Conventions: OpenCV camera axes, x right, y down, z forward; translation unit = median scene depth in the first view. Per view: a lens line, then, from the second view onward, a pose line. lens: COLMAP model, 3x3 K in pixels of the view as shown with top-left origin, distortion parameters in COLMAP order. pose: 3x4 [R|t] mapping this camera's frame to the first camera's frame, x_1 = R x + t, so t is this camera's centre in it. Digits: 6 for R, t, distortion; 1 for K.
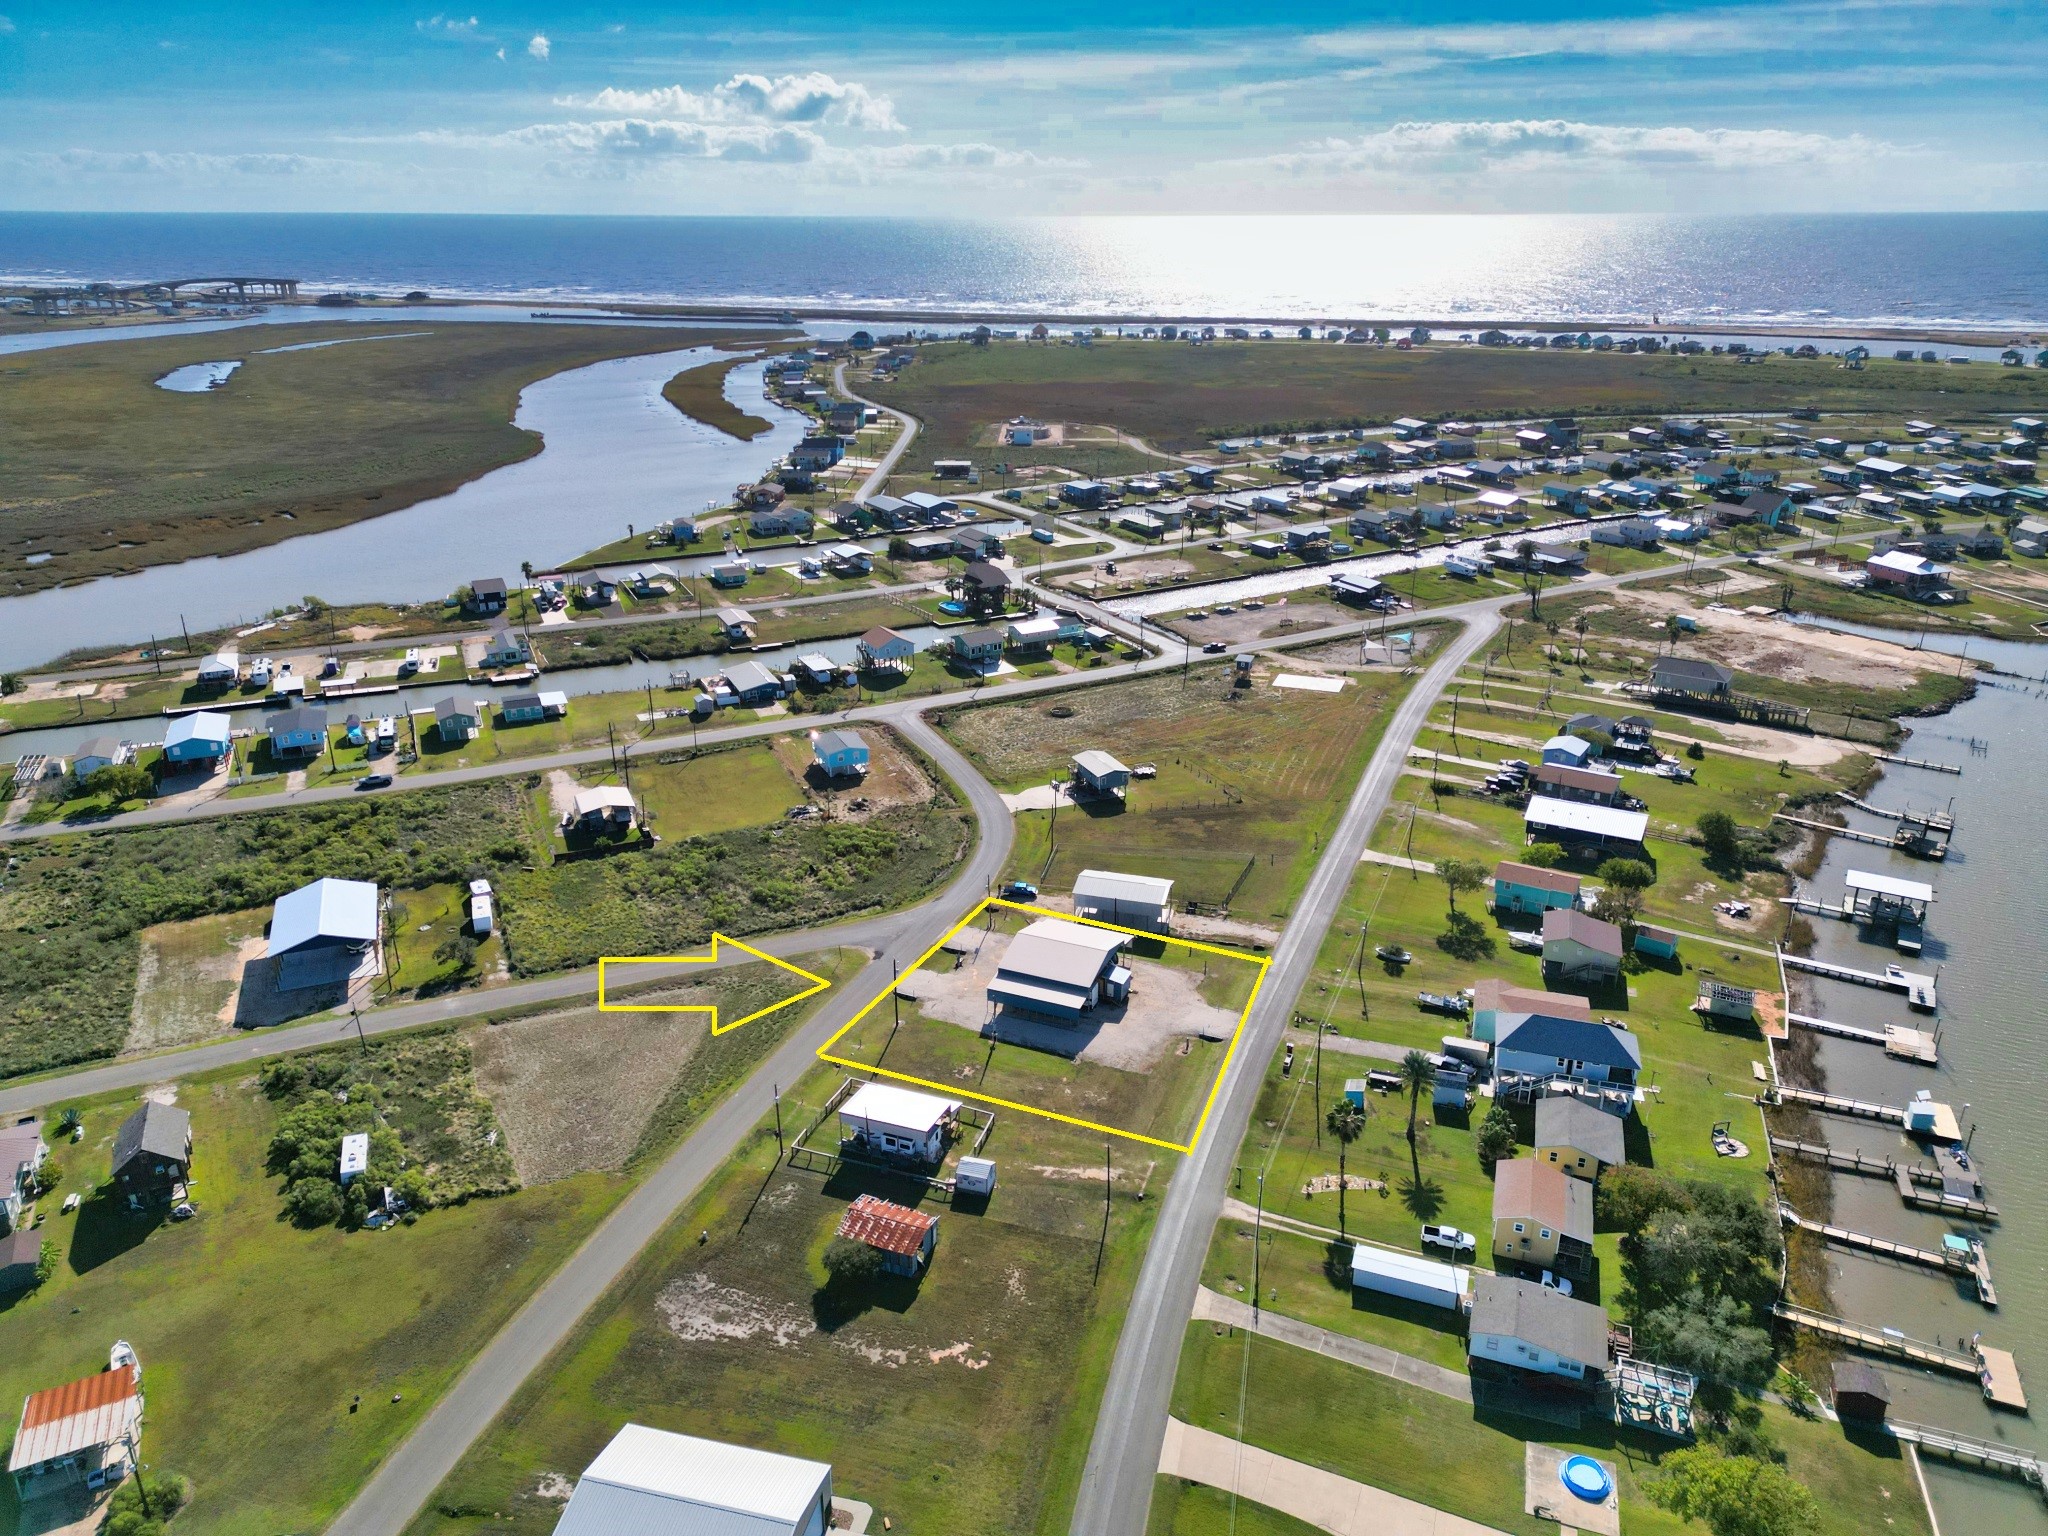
lens RADIAL K [[1419.3, 0, 1017.4], [0, 1419.3, 775.8], [0, 0, 1]] dist [0.068787, -0.058058]
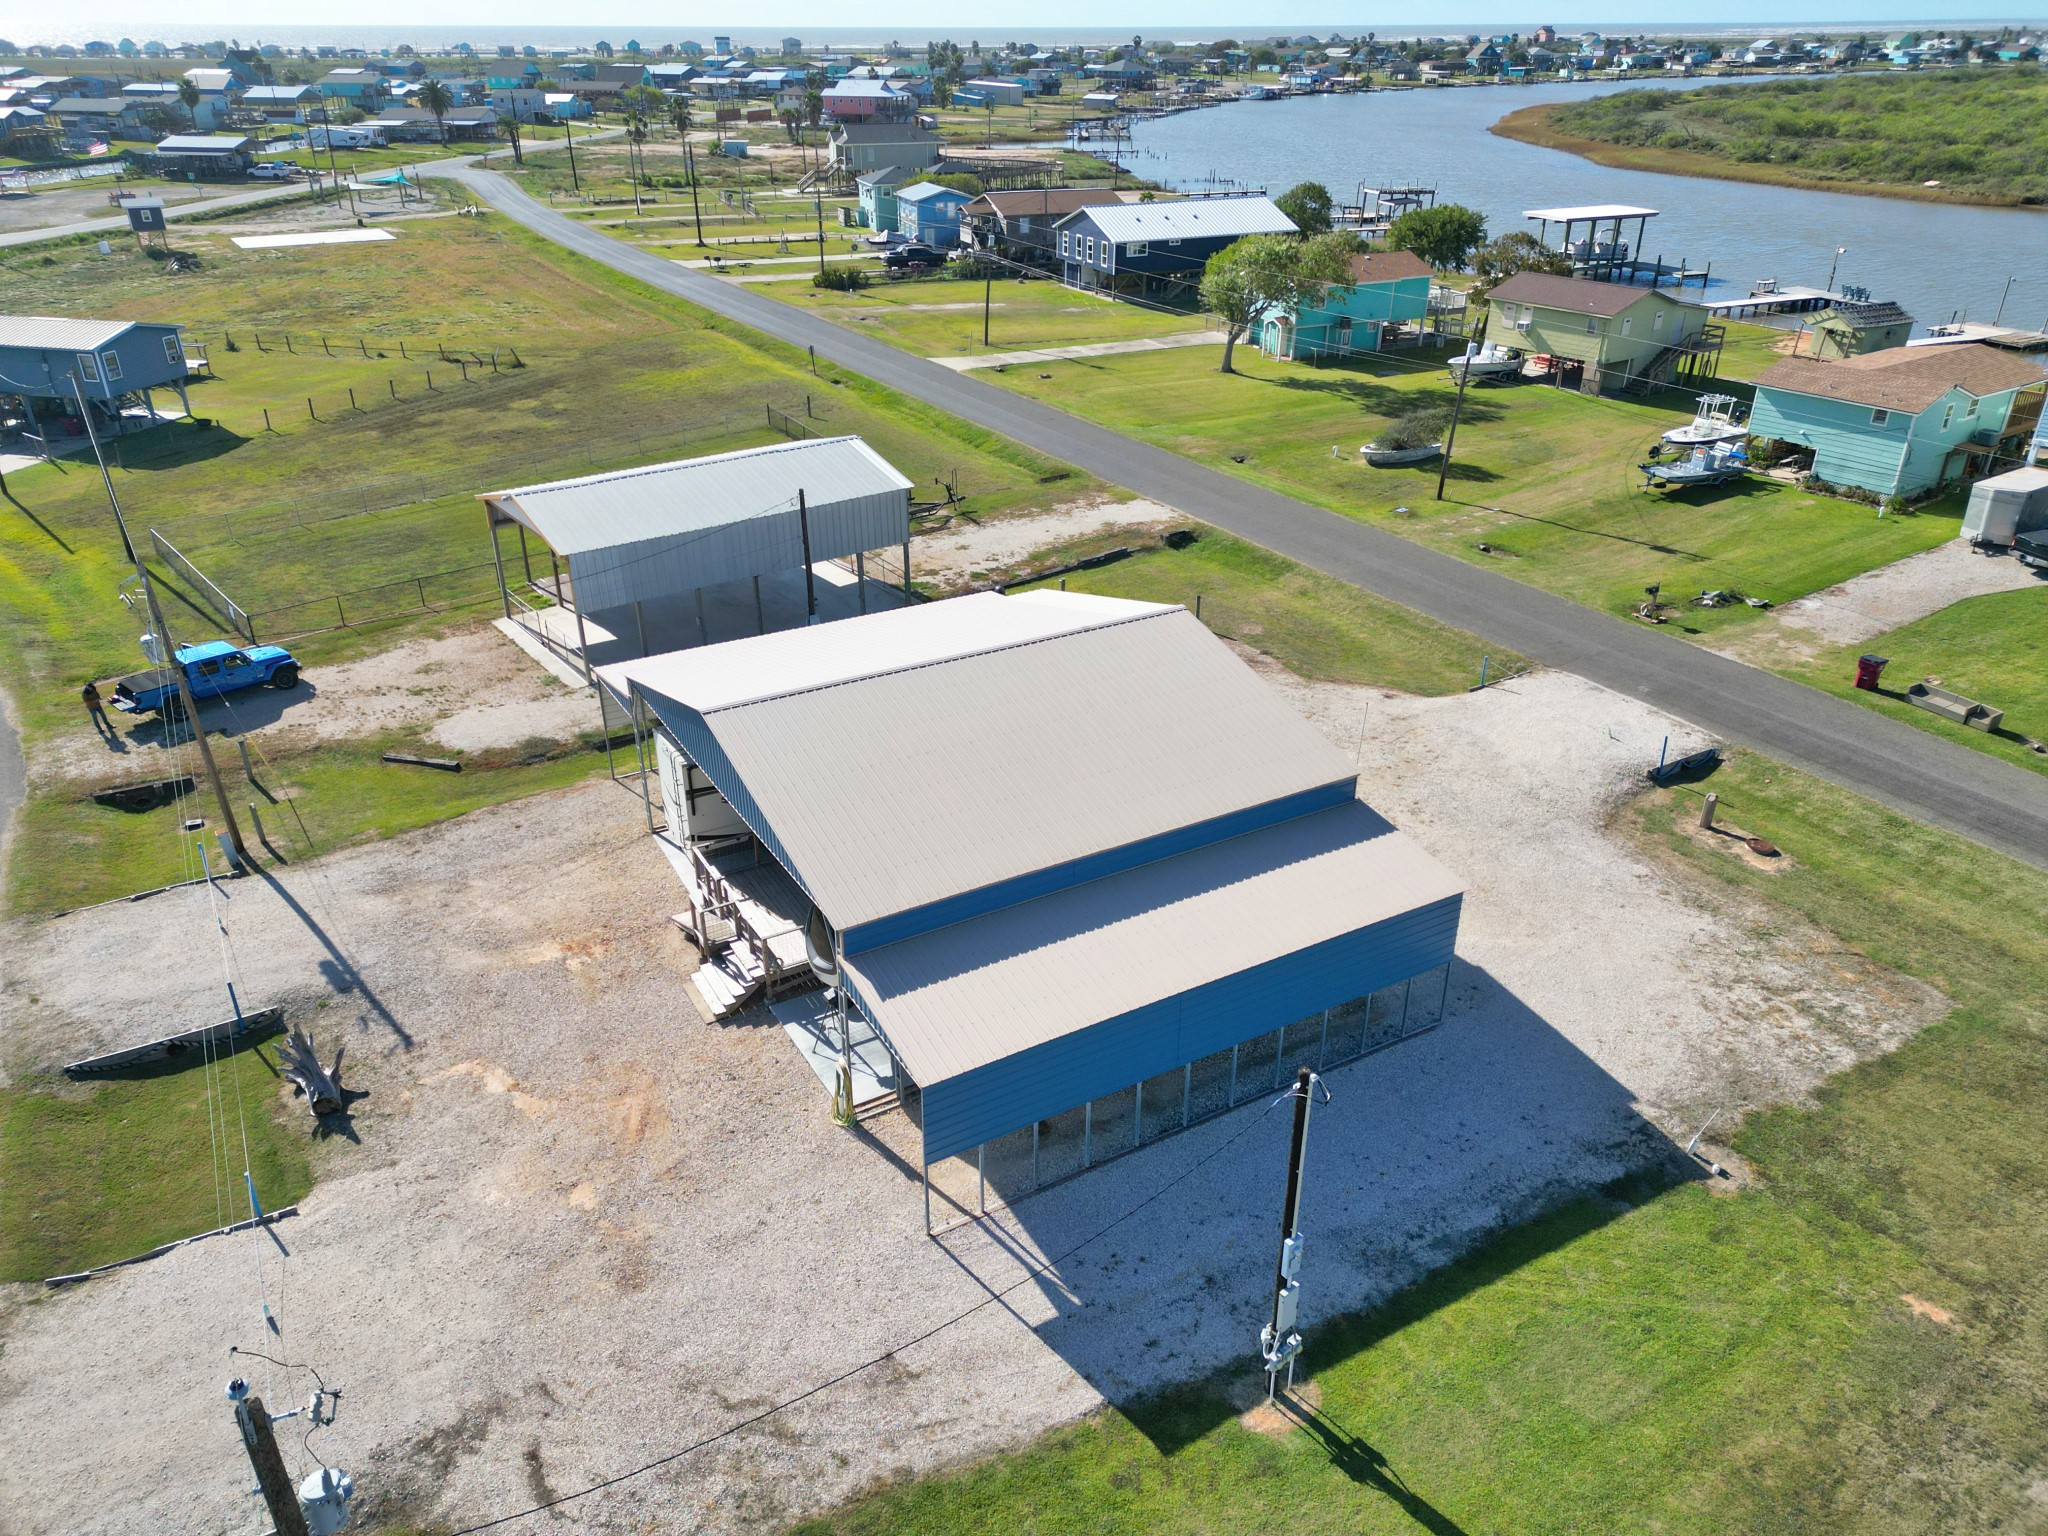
lens RADIAL K [[1419.3, 0, 1017.4], [0, 1419.3, 775.8], [0, 0, 1]] dist [0.068787, -0.058058]
pose [[0.599032, -0.373559, 0.708248, -0.091305], [0.298115, 0.924966, 0.235721, 0.085761], [-0.743161, 0.069935, 0.665448, 0.828142]]
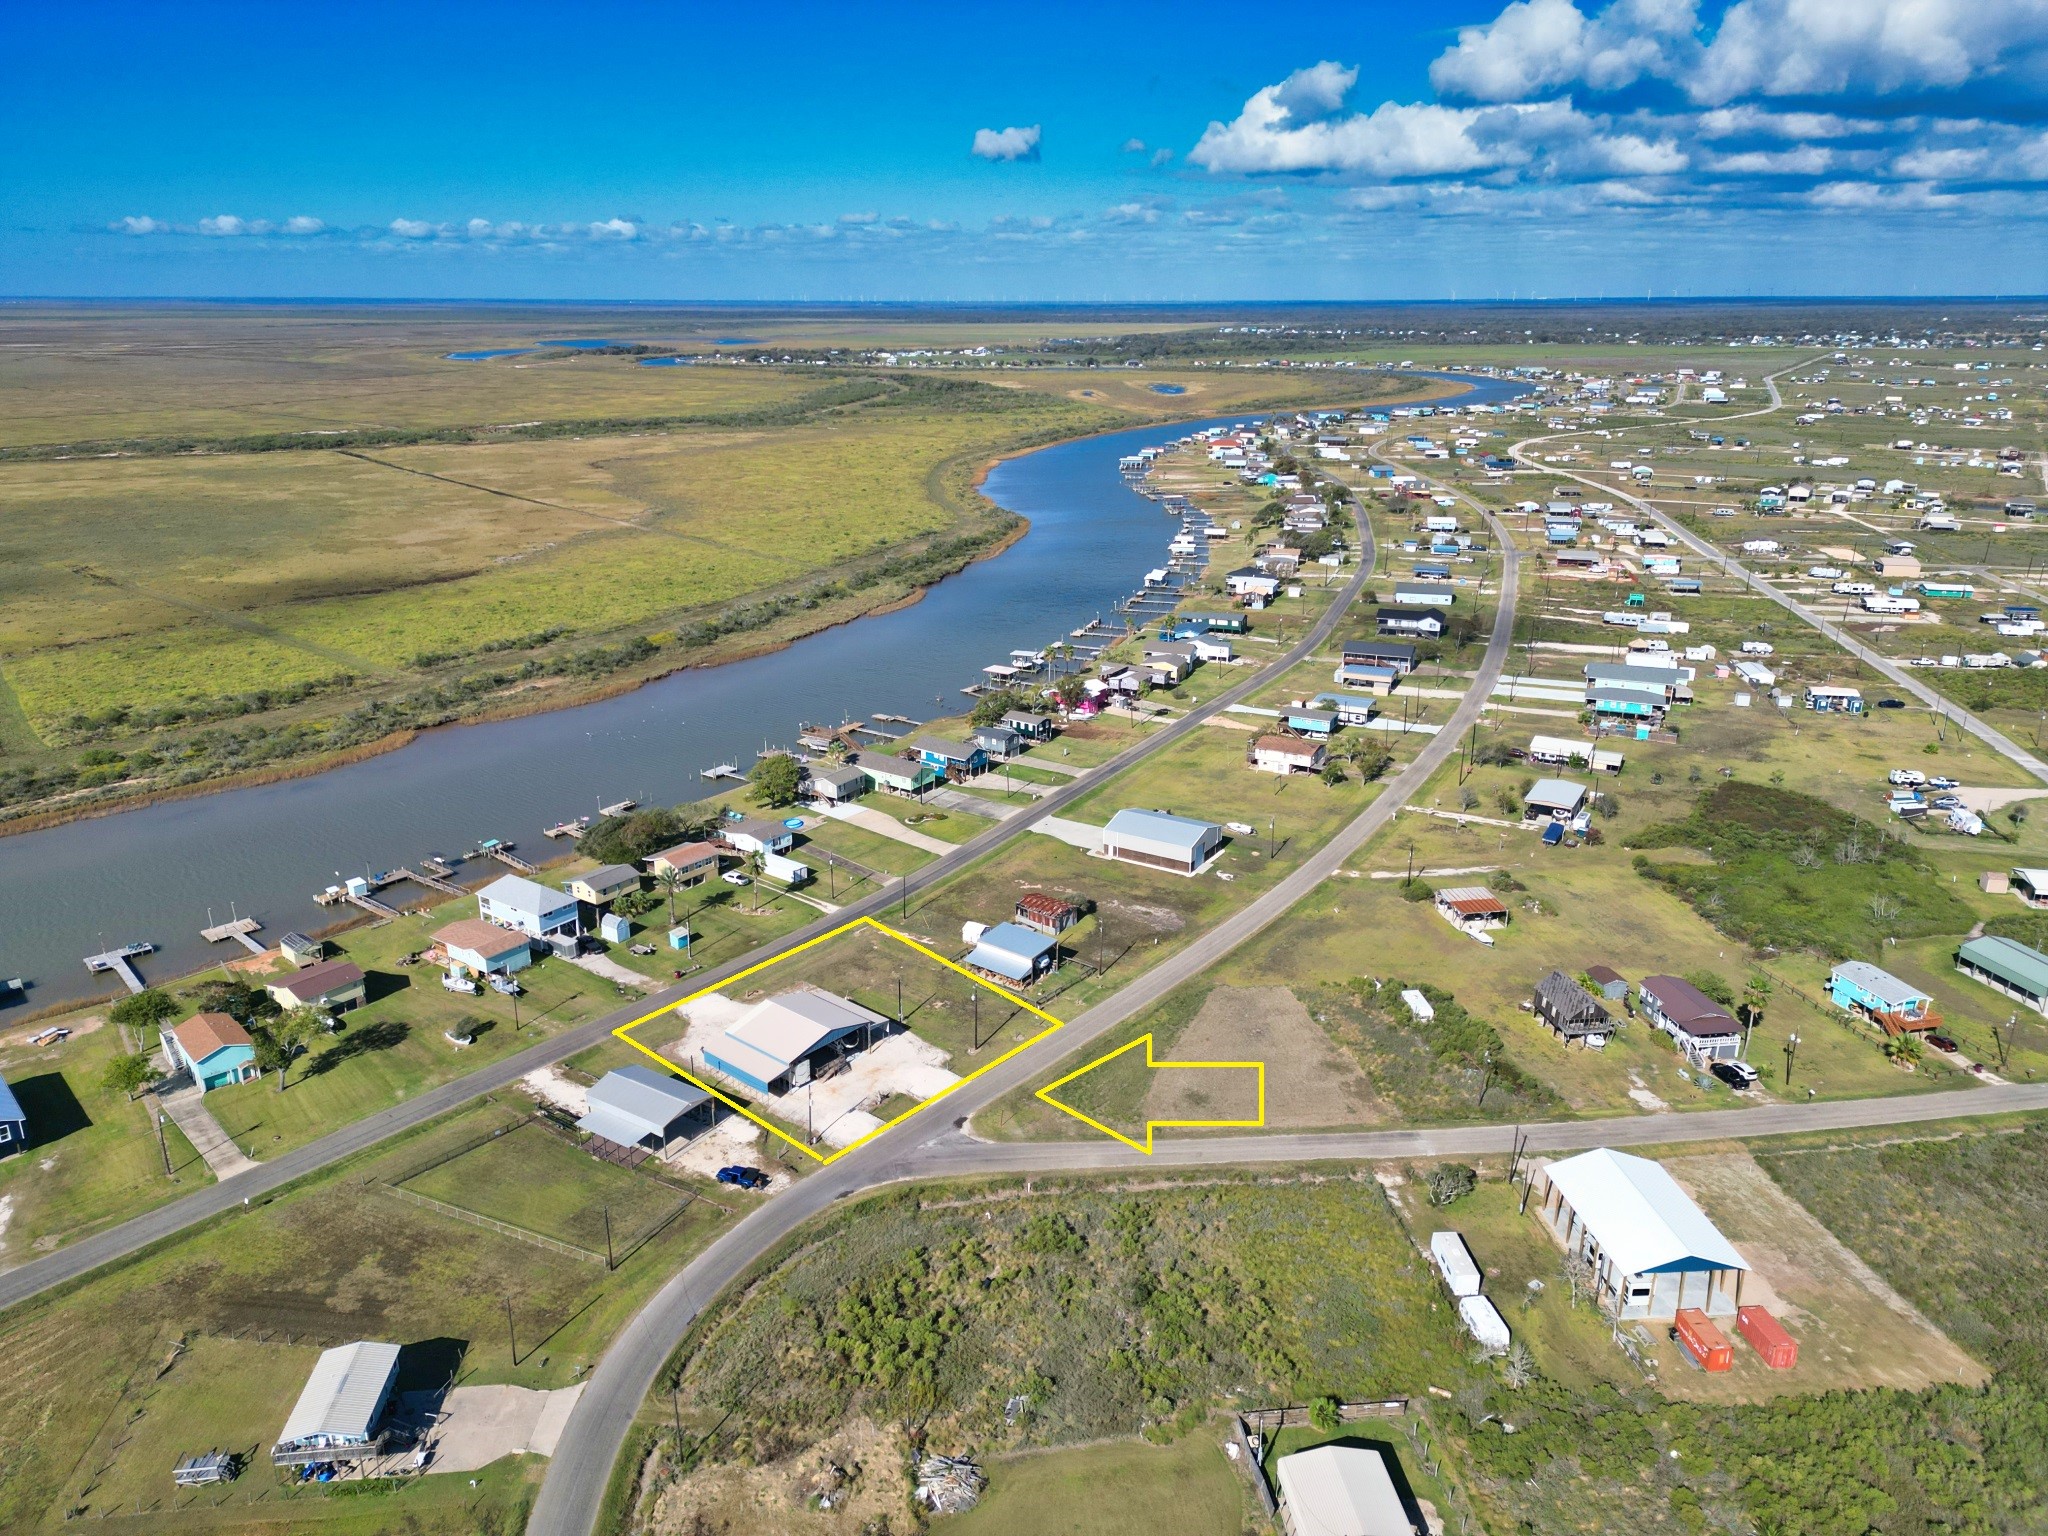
lens RADIAL K [[1419.3, 0, 1017.4], [0, 1419.3, 775.8], [0, 0, 1]] dist [0.068787, -0.058058]
pose [[-0.954117, -0.097331, 0.283175, -0.358250], [0.109579, 0.766601, 0.632704, -0.587599], [-0.278664, 0.634704, -0.720762, 1.480781]]
